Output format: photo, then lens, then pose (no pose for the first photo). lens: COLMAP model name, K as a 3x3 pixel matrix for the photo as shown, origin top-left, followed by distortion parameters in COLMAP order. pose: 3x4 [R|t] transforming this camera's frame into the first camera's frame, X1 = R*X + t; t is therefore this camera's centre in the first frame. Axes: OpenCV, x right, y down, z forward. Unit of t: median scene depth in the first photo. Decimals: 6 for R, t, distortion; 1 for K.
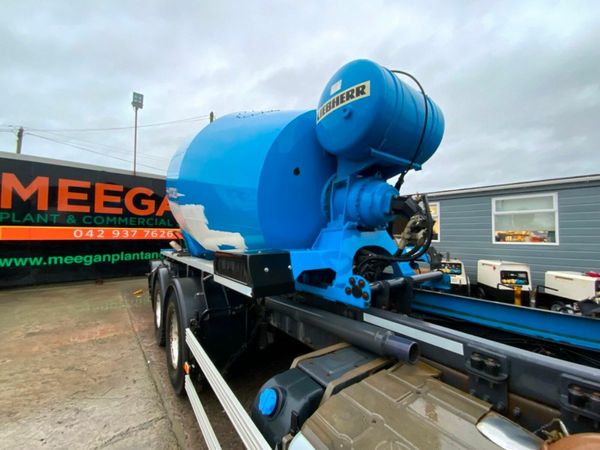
lens RADIAL K [[246.4, 0, 300.0], [0, 246.4, 225.0], [0, 0, 1]] dist [0.002148, -0.010206]
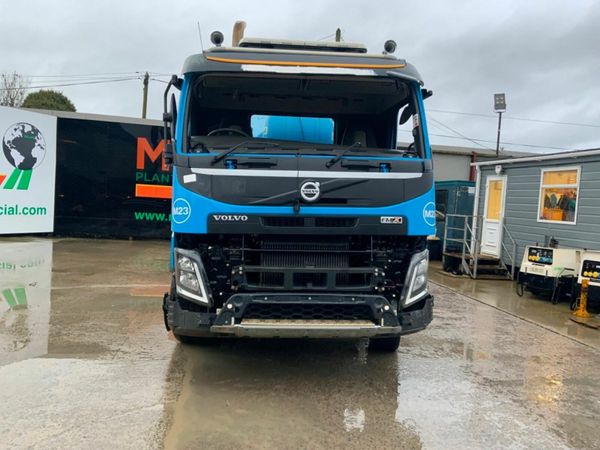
lens RADIAL K [[496.4, 0, 300.0], [0, 496.4, 225.0], [0, 0, 1]] dist [0.138049, -0.269103]
pose [[0.851256, 0.069104, -0.520181, 1.084049], [-0.032190, 0.996301, 0.079676, -0.029668], [0.523763, -0.051080, 0.850331, -1.021465]]
